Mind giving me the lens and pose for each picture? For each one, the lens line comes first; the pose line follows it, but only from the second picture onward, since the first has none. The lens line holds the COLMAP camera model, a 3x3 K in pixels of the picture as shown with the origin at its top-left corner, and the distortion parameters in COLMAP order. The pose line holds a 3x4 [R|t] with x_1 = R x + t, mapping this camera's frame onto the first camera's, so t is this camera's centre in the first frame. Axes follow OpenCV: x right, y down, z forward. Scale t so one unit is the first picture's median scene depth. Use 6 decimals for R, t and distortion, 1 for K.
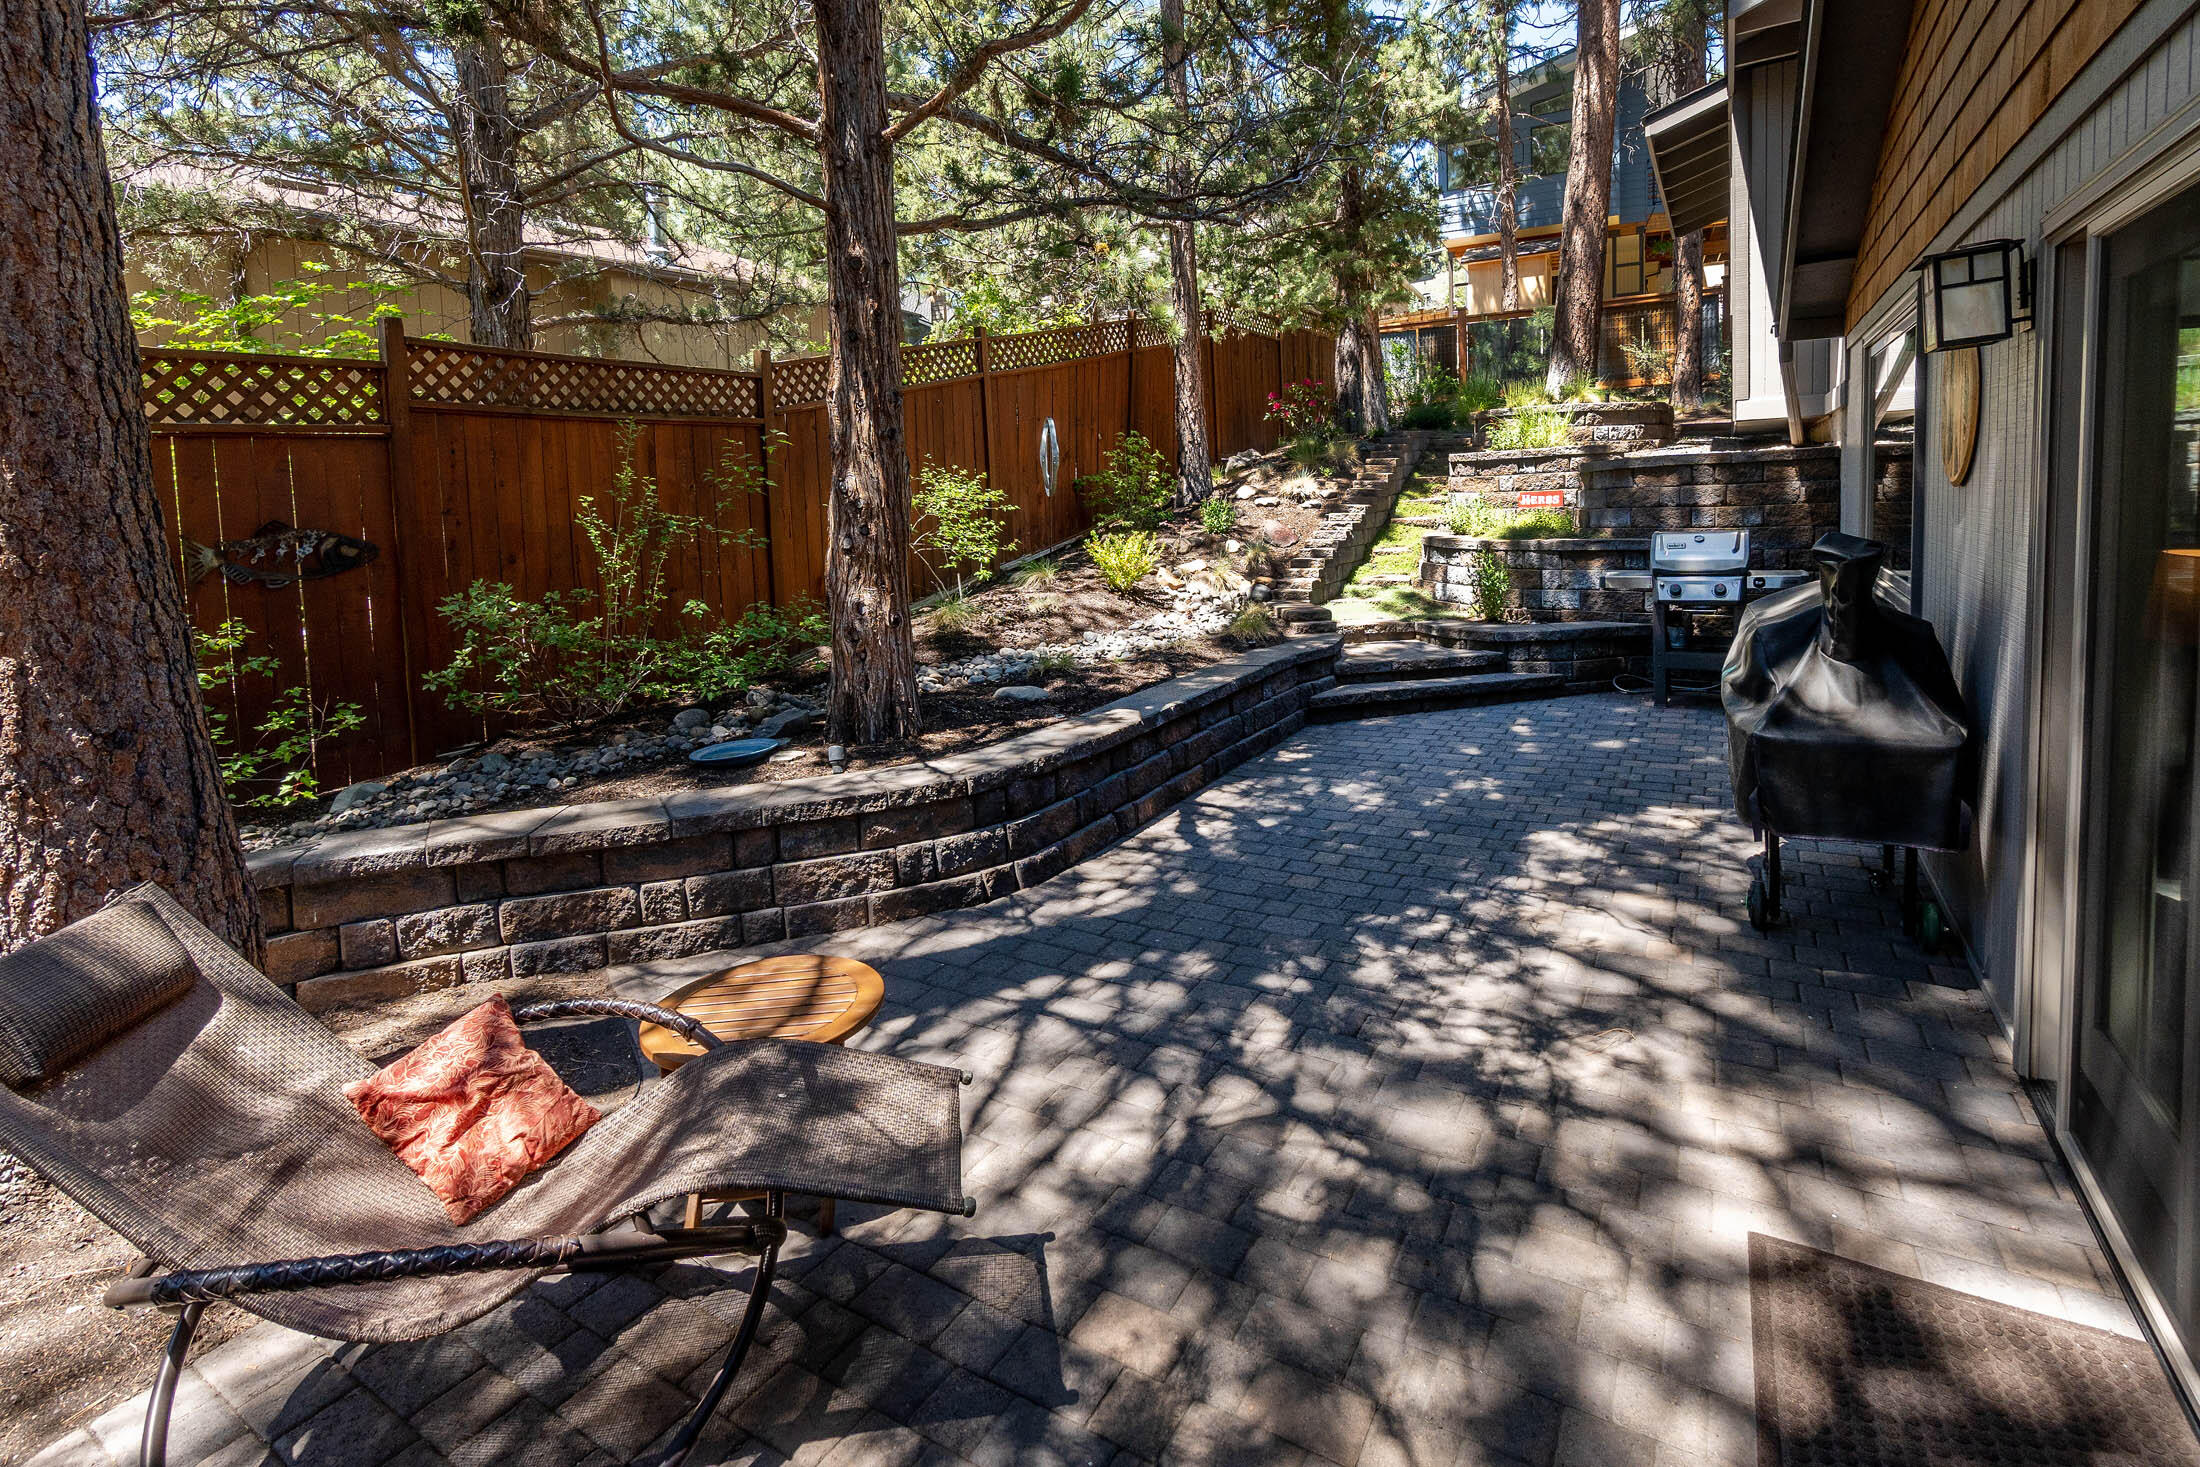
lens RADIAL K [[934.1, 0, 1100.0], [0, 934.1, 733.5], [0, 0, 1]] dist [-0.002784, -0.000008]
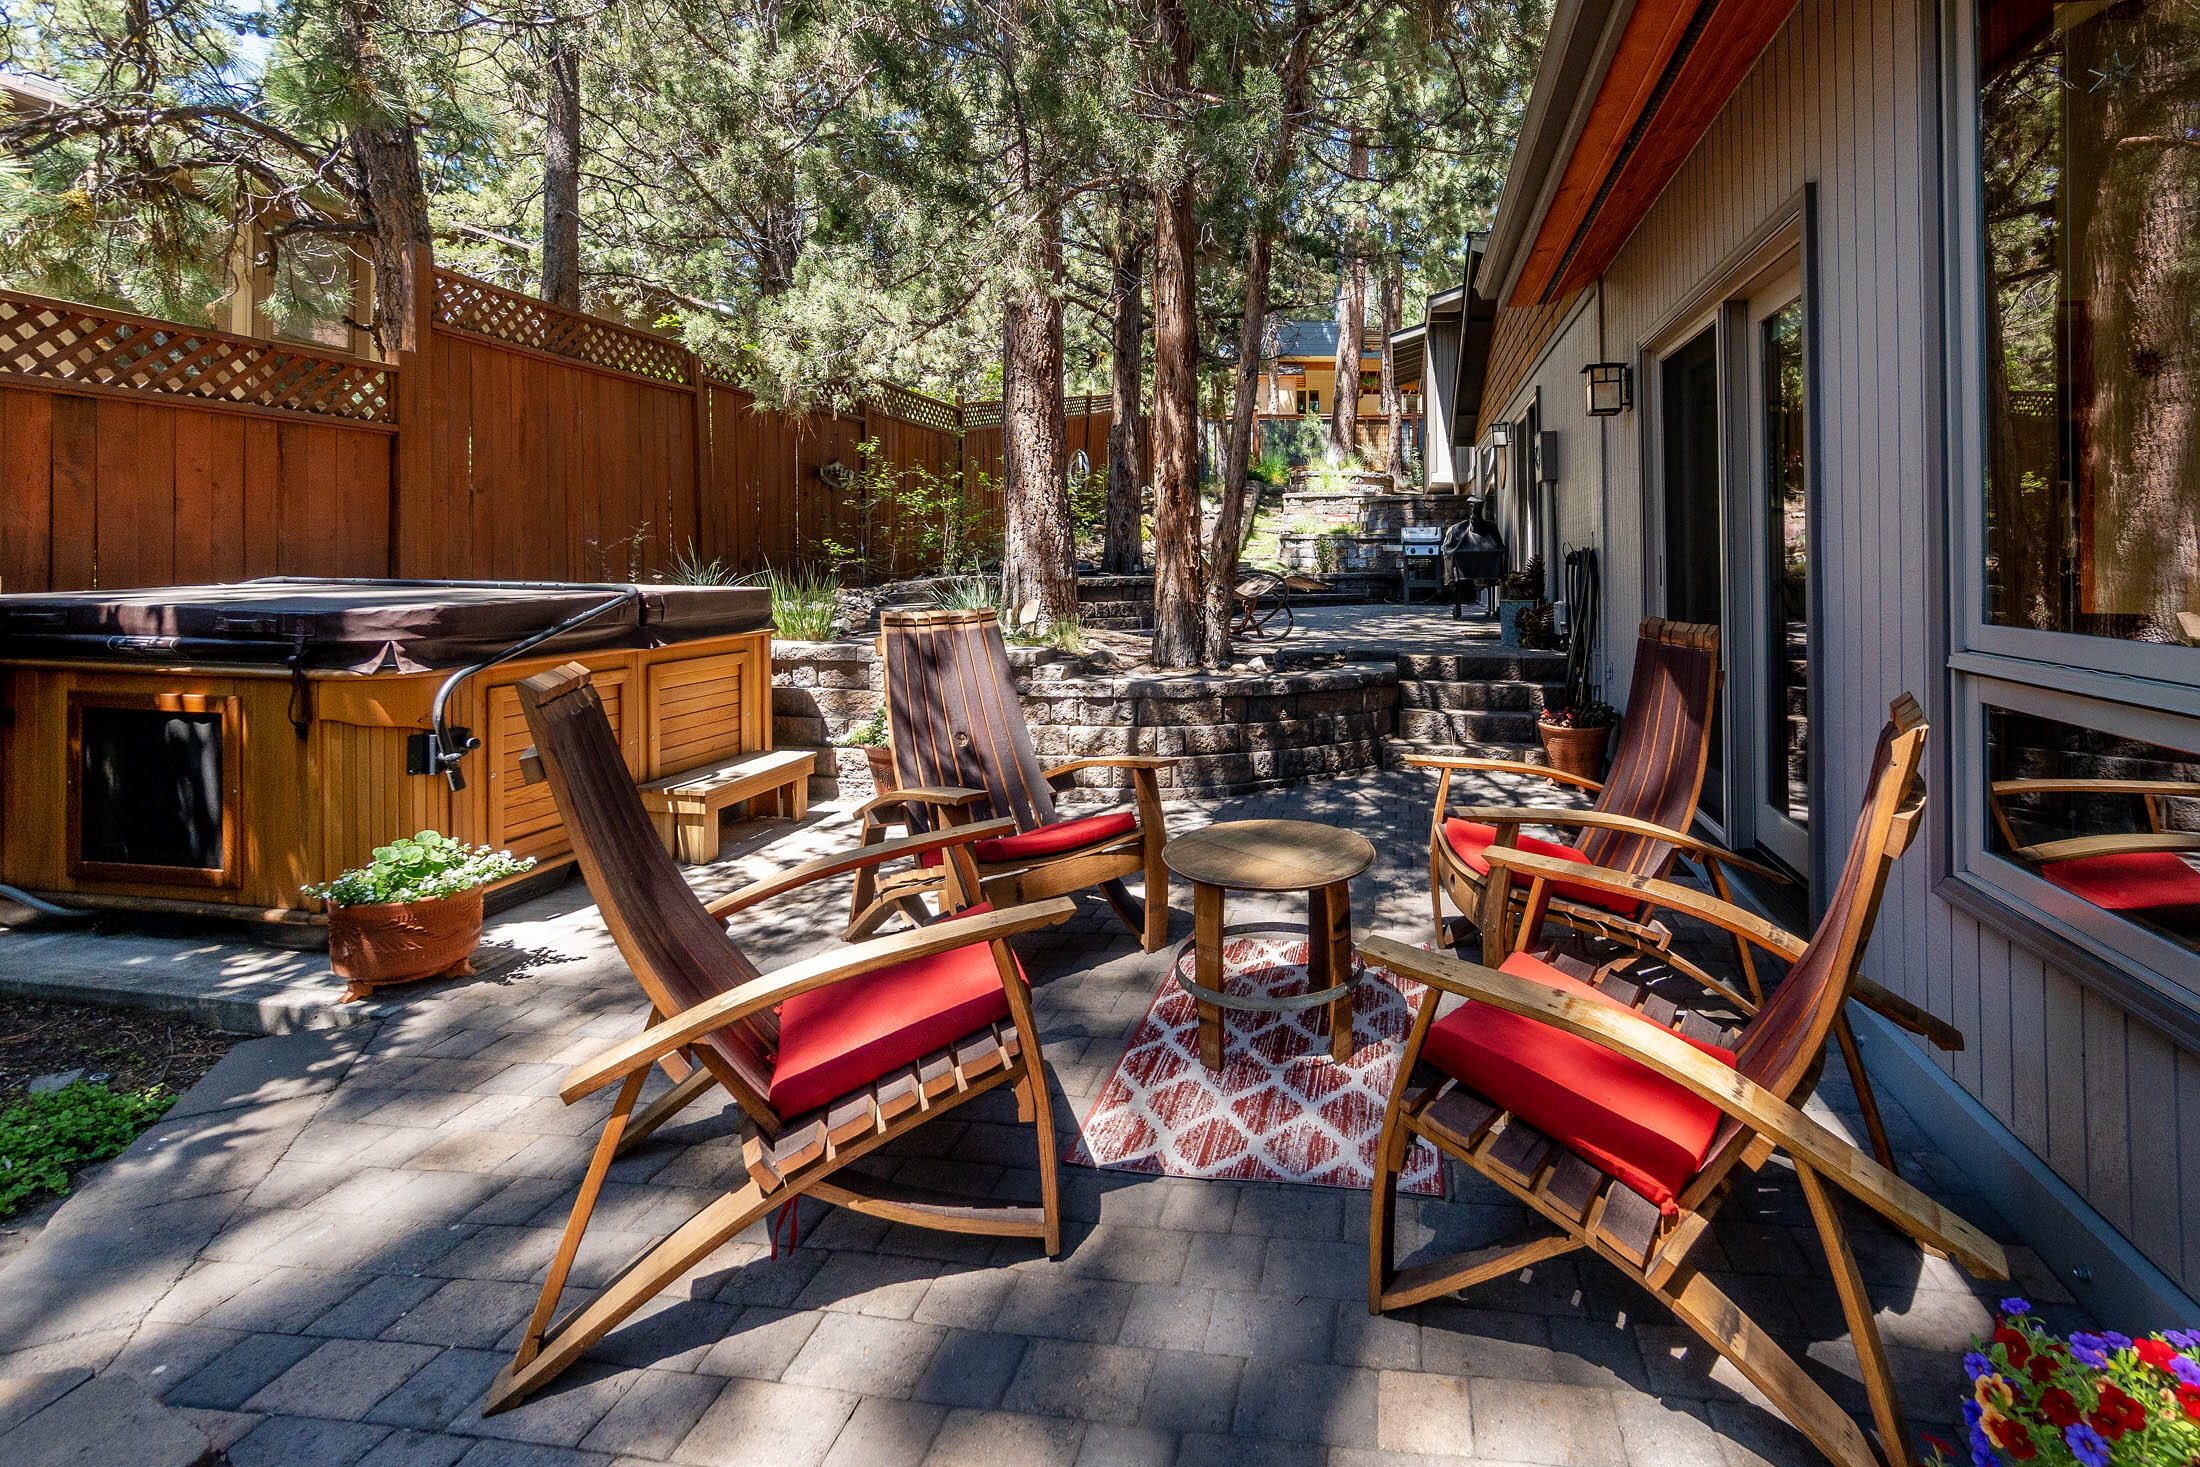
lens RADIAL K [[934.1, 0, 1100.0], [0, 934.1, 733.5], [0, 0, 1]] dist [-0.002784, -0.000008]
pose [[0.962364, 0.015112, 0.271343, -0.472675], [0.001396, 0.998165, -0.060541, 0.281938], [-0.271760, 0.058641, 0.960577, -0.616566]]
